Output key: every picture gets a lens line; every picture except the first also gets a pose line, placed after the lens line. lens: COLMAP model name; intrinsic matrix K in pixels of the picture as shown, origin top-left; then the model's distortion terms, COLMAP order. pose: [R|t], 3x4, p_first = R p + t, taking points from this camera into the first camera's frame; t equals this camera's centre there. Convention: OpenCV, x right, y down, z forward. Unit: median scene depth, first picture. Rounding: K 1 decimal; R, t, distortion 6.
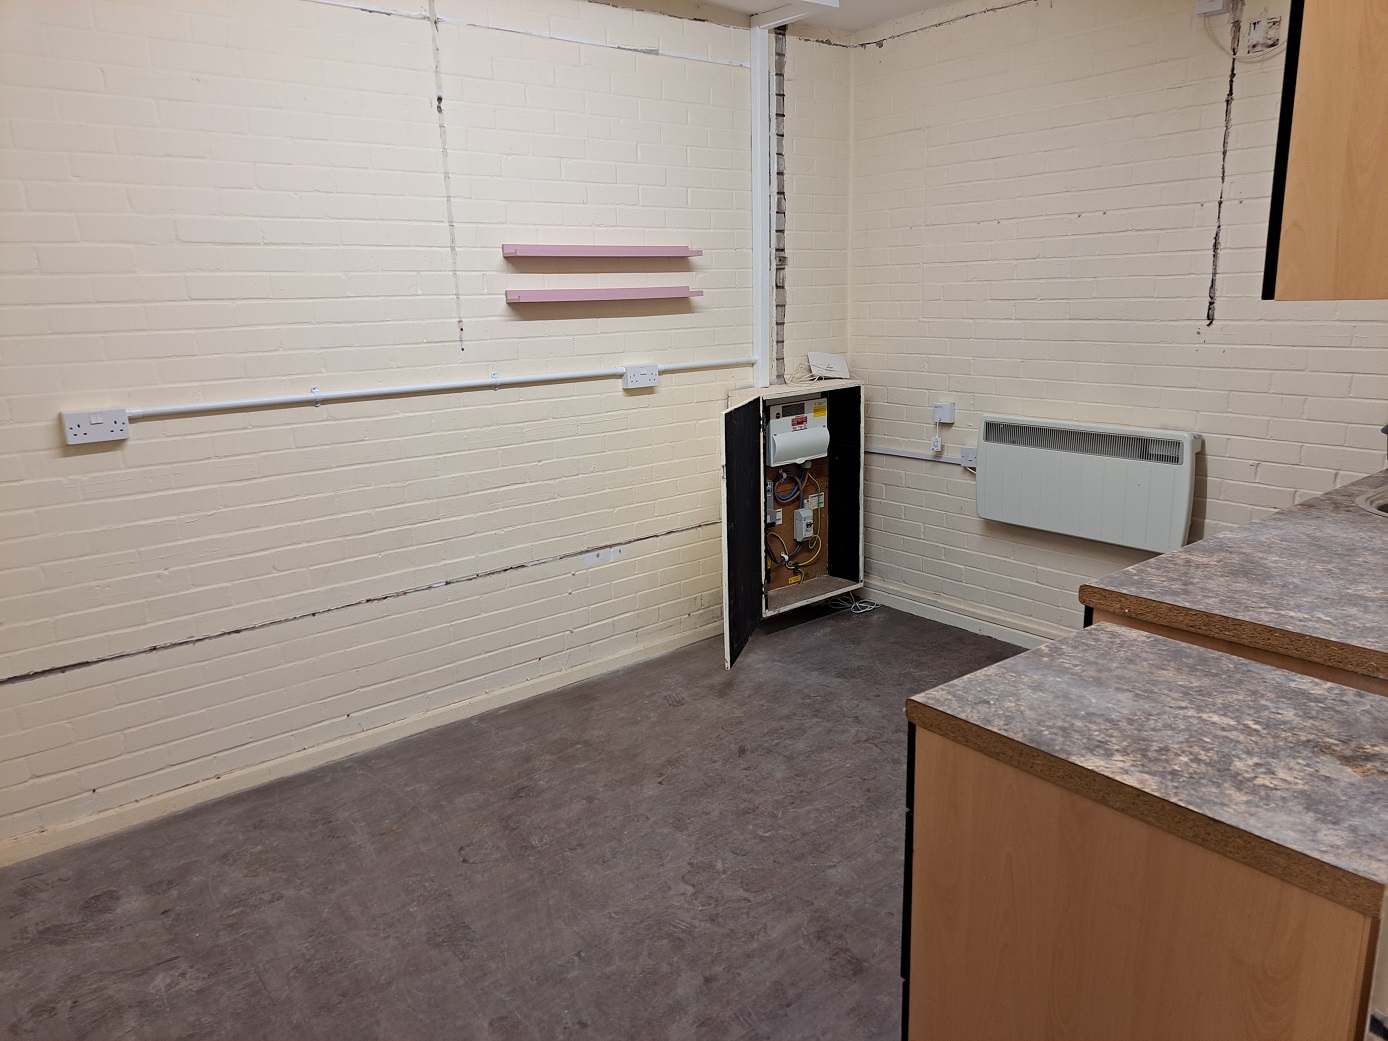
lens RADIAL K [[984.8, 0, 694.0], [0, 984.8, 520.5], [0, 0, 1]] dist [0.003748, -0.004460]
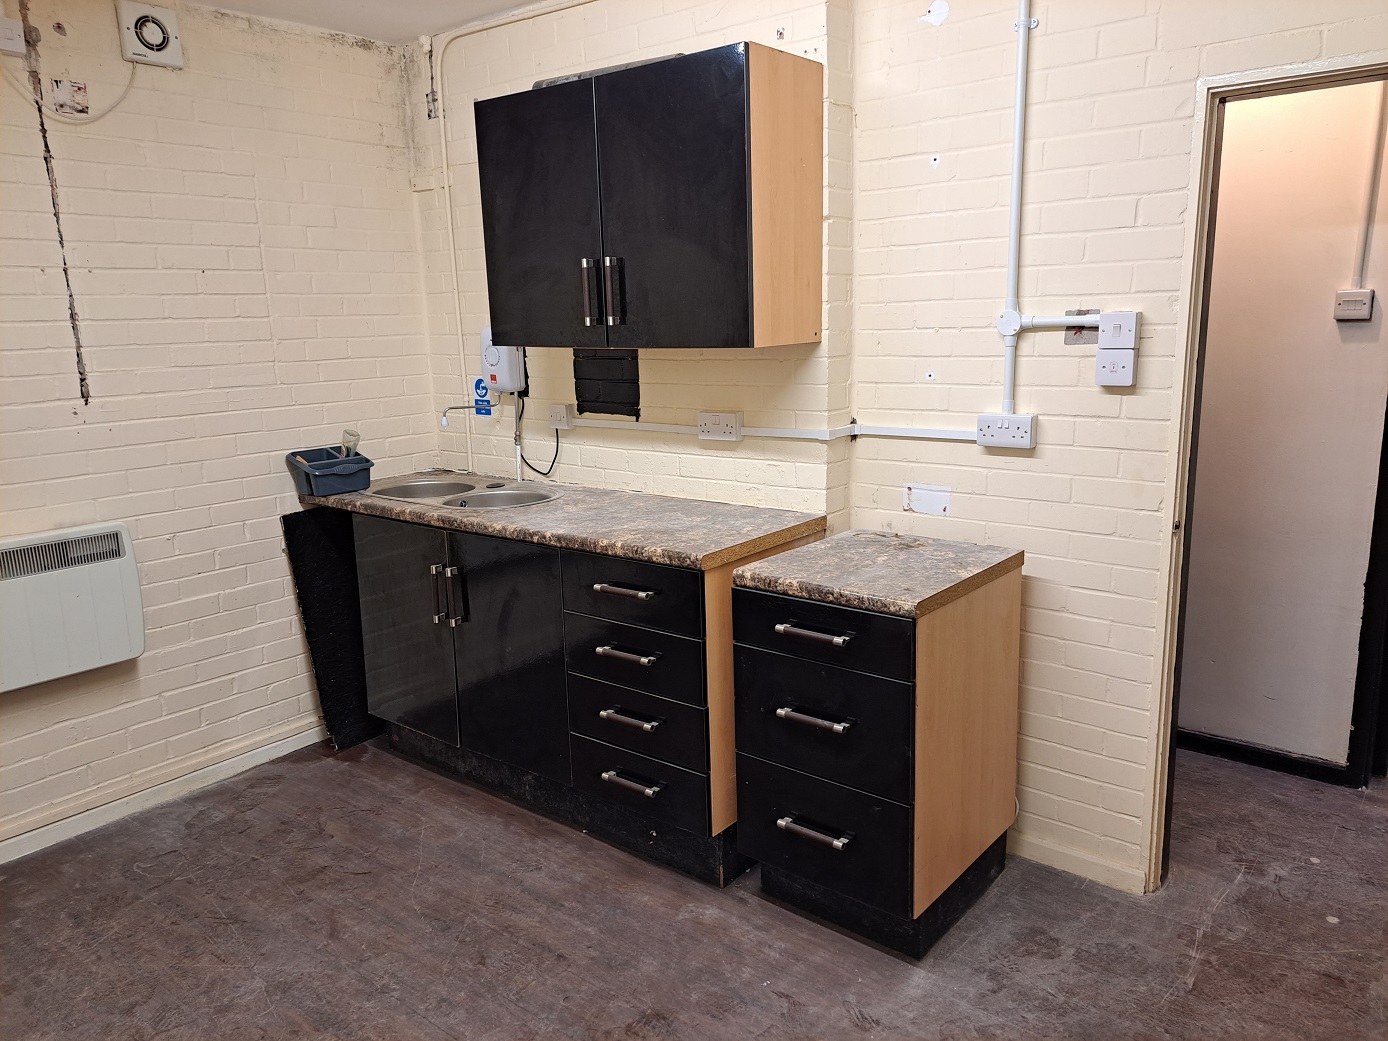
lens RADIAL K [[984.8, 0, 694.0], [0, 984.8, 520.5], [0, 0, 1]] dist [0.003748, -0.004460]
pose [[-0.204678, -0.160033, 0.965659, -0.502771], [0.262215, 0.941522, 0.211611, -0.150488], [-0.943054, 0.296522, -0.150746, 0.679638]]
